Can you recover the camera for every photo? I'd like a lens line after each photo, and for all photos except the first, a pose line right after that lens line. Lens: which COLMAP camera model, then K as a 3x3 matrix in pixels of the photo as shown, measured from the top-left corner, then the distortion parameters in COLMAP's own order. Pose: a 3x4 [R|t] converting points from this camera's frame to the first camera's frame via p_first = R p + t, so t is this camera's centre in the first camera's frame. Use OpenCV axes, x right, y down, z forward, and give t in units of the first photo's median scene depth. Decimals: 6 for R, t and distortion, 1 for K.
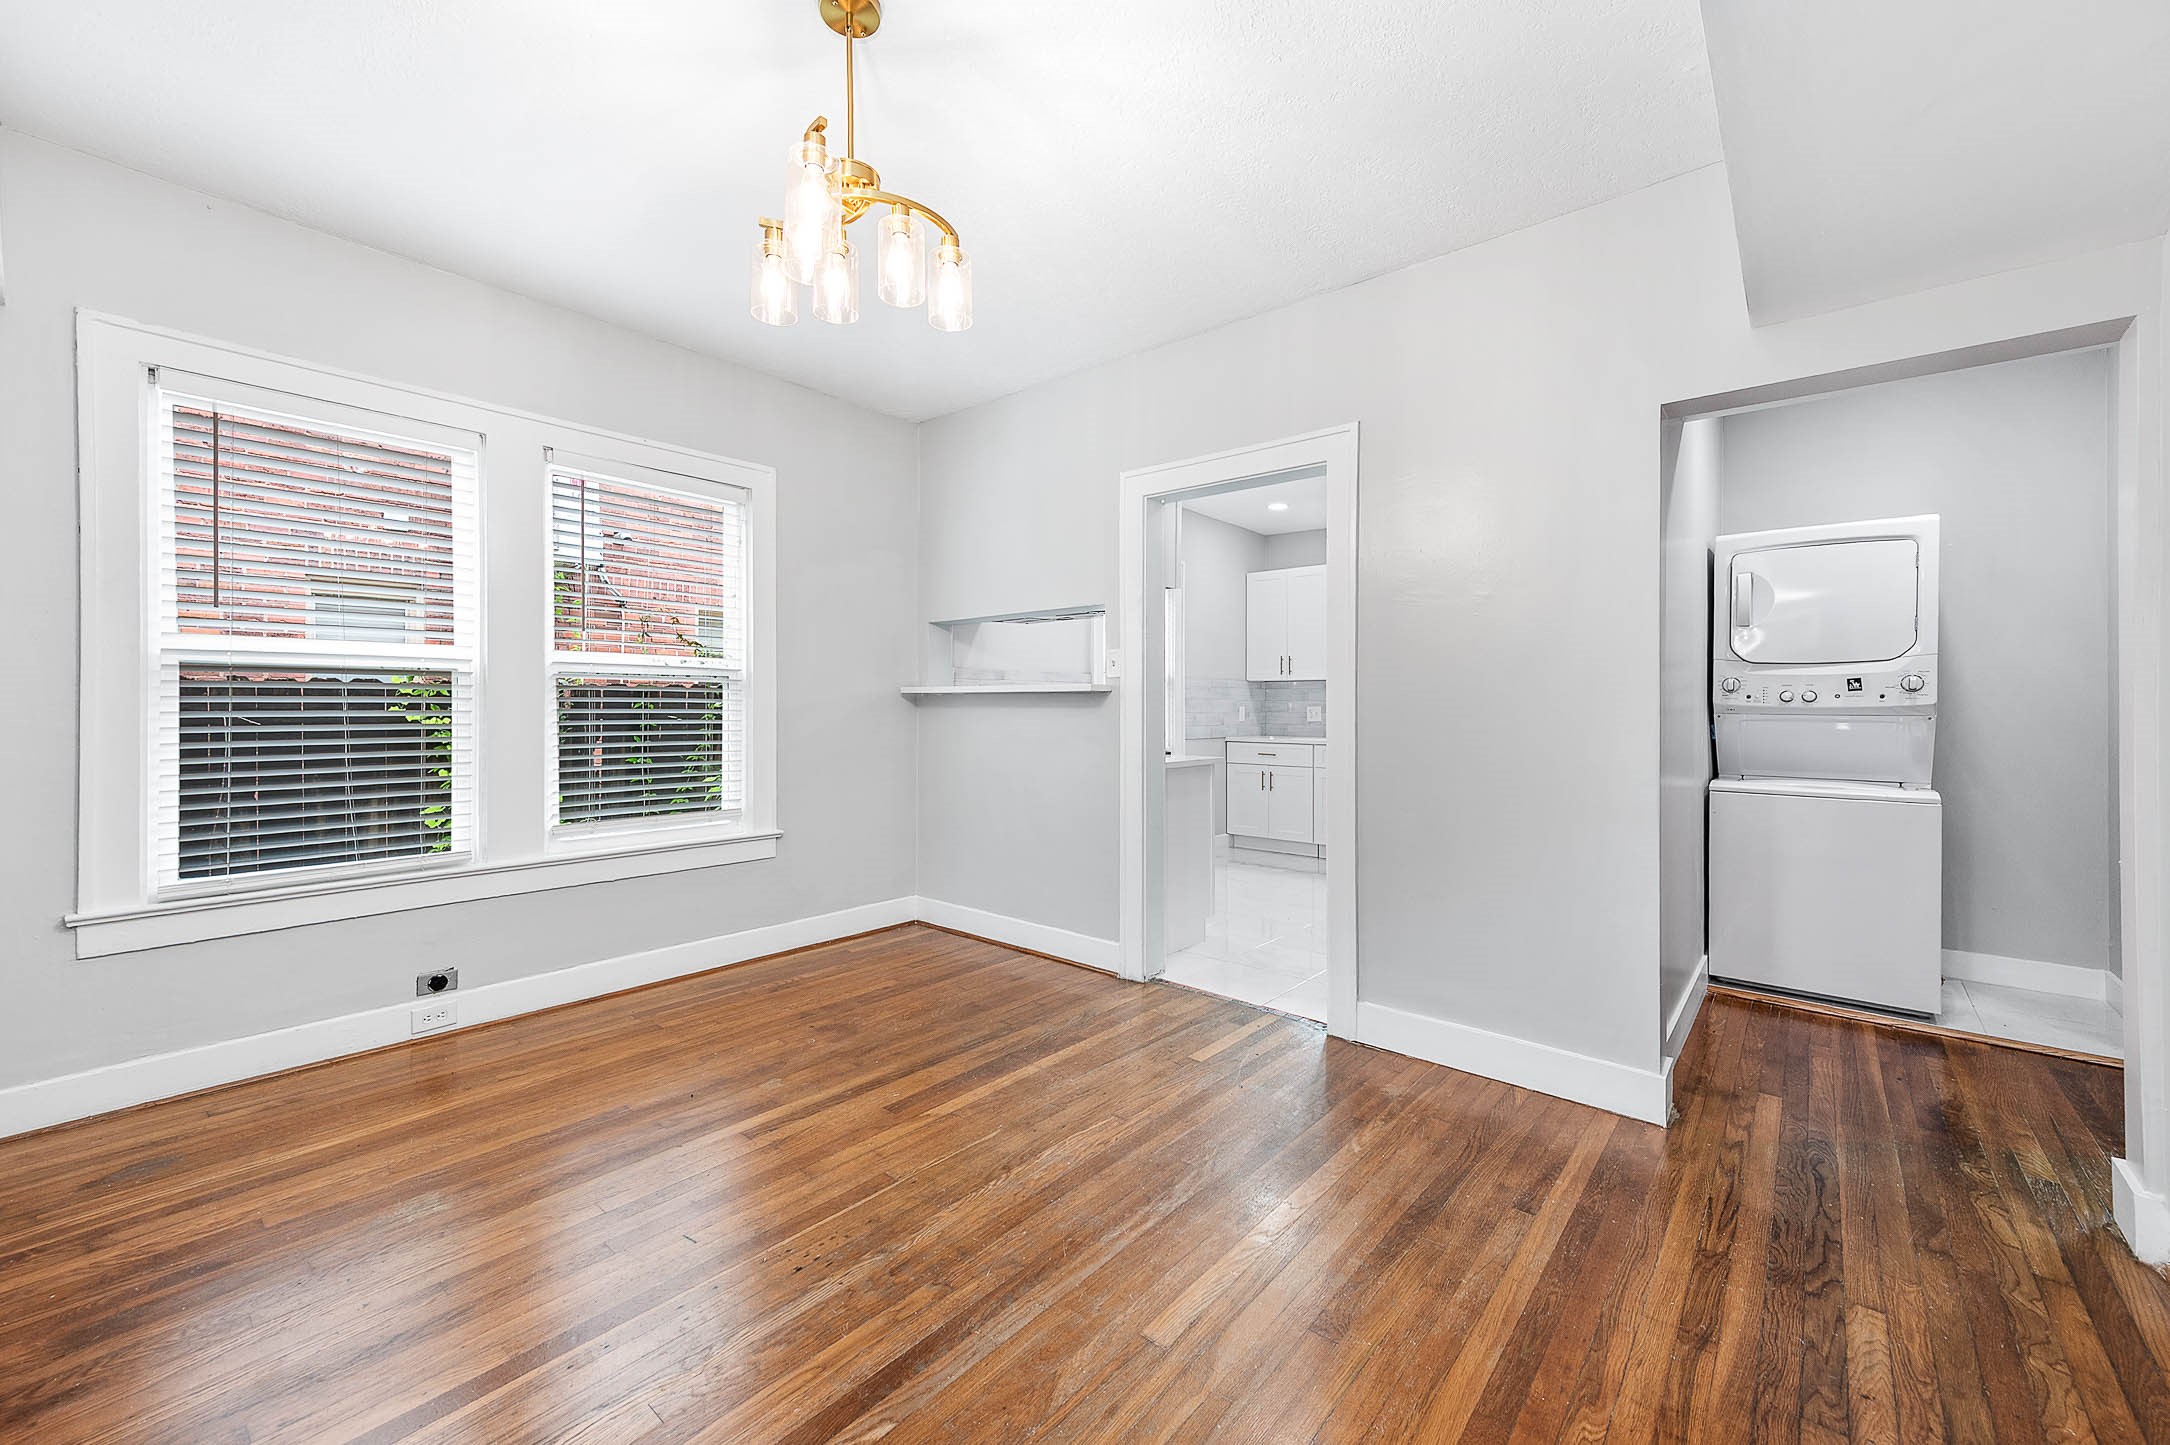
lens RADIAL K [[840.0, 0, 1074.8], [0, 840.0, 711.9], [0, 0, 1]] dist [0.008620, -0.000023]
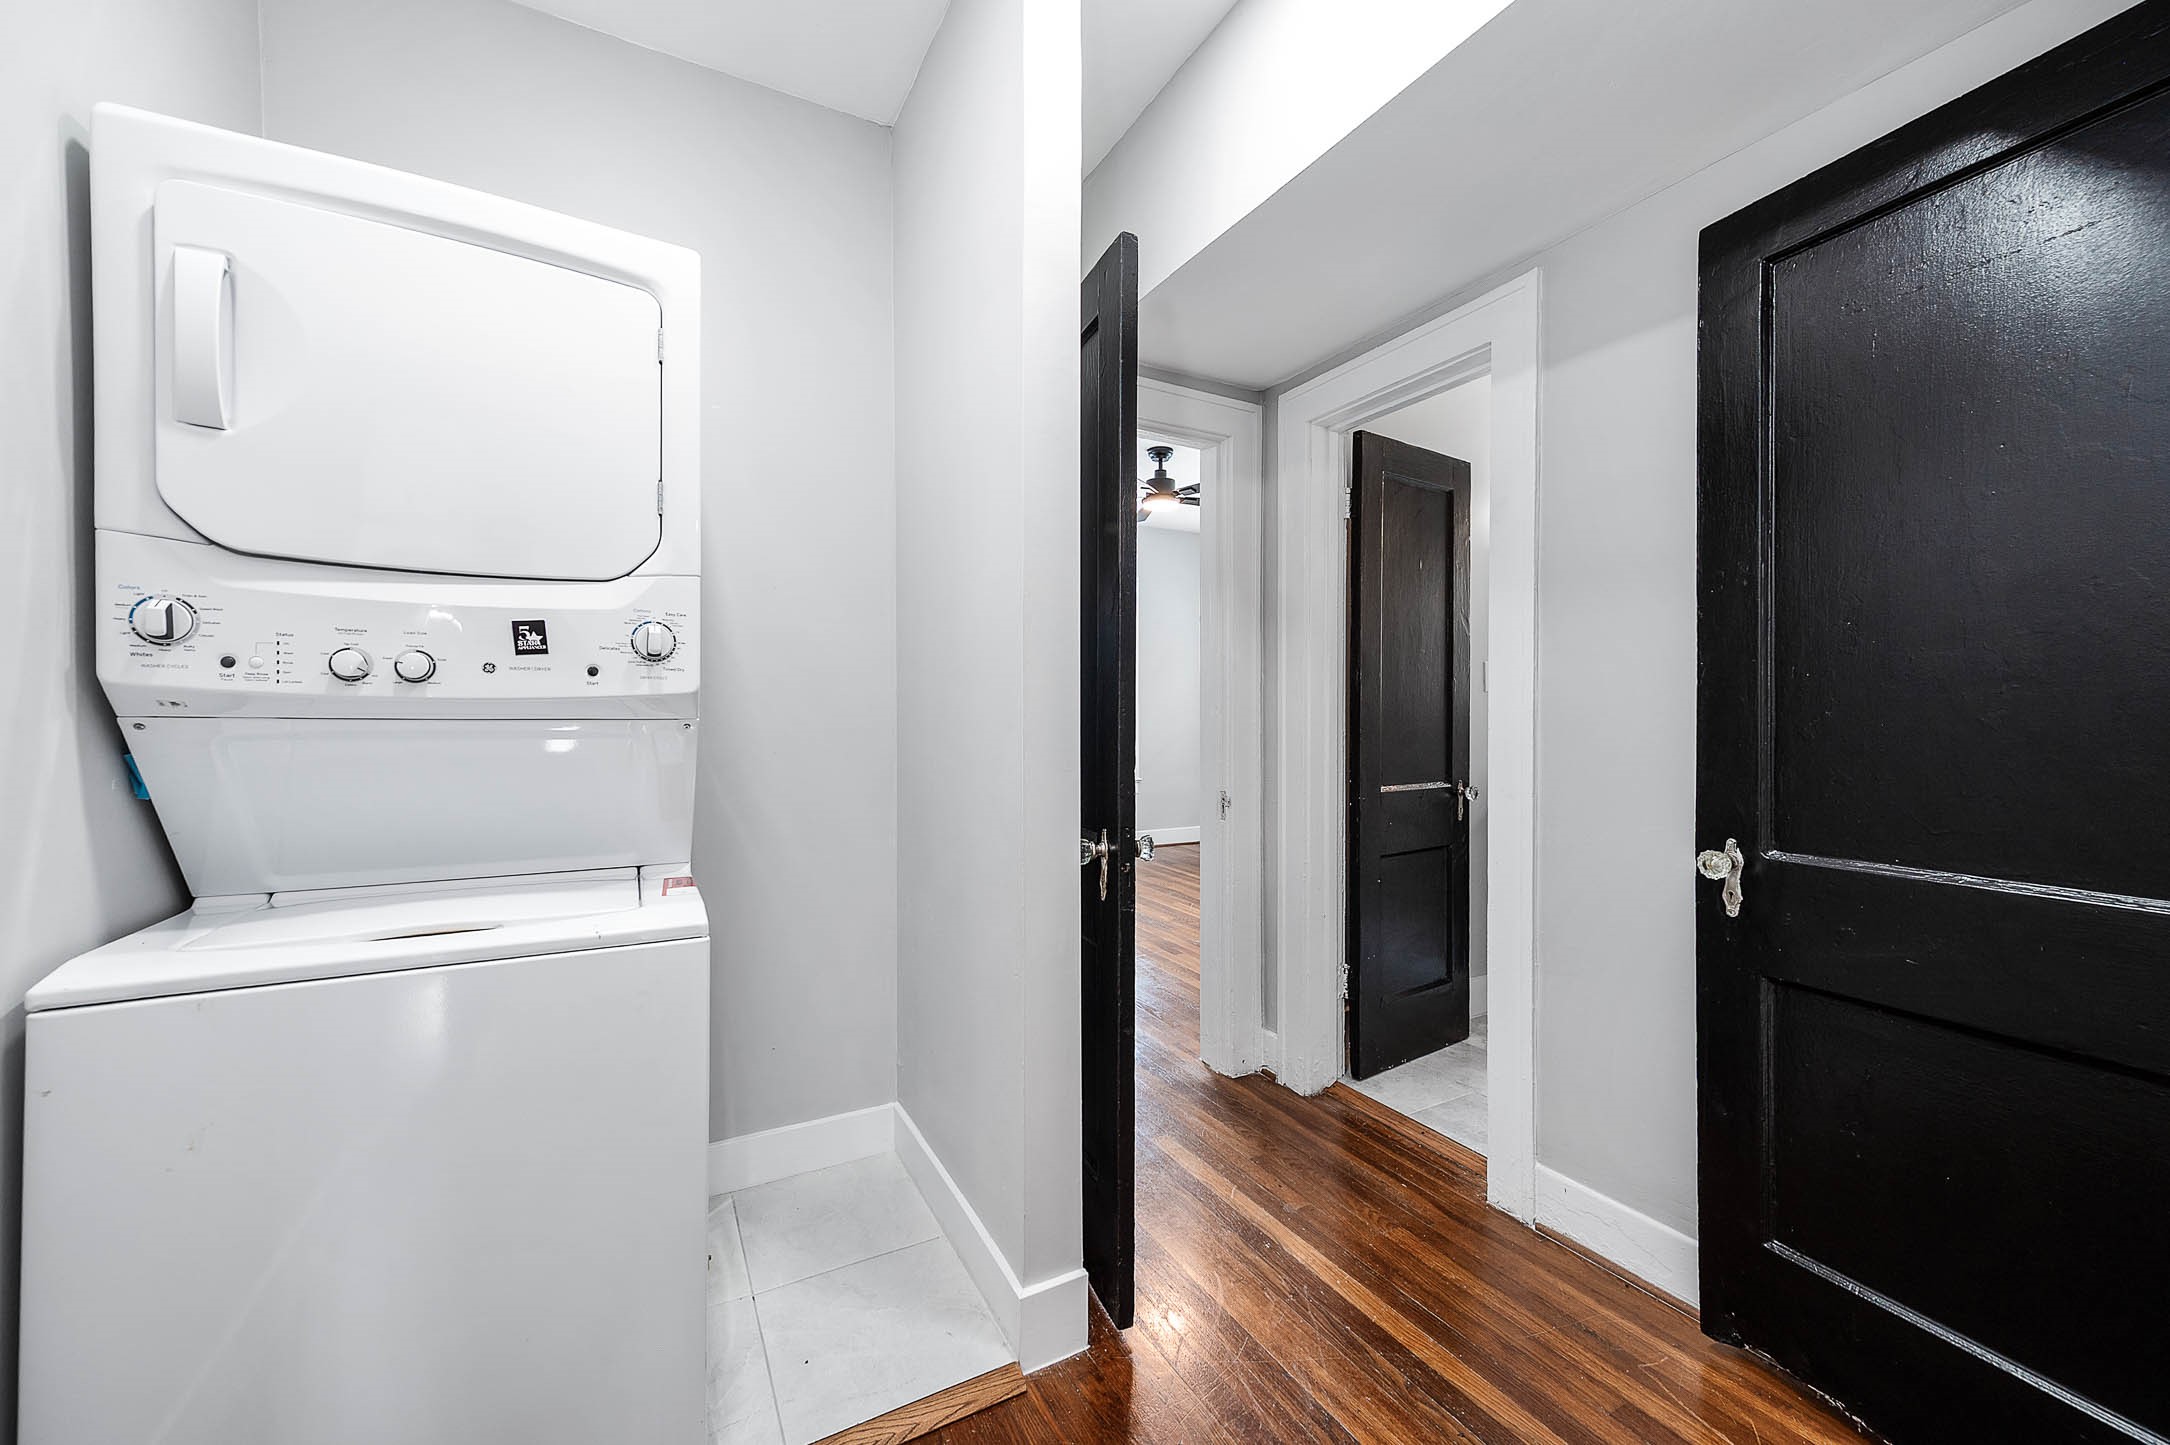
lens RADIAL K [[840.0, 0, 1094.2], [0, 840.0, 711.5], [0, 0, 1]] dist [0.008620, -0.000023]
pose [[0.335284, -0.007907, 0.942084, 0.642238], [0.004390, 0.999967, 0.006830, -0.001161], [-0.942107, 0.001846, 0.335308, 0.628980]]
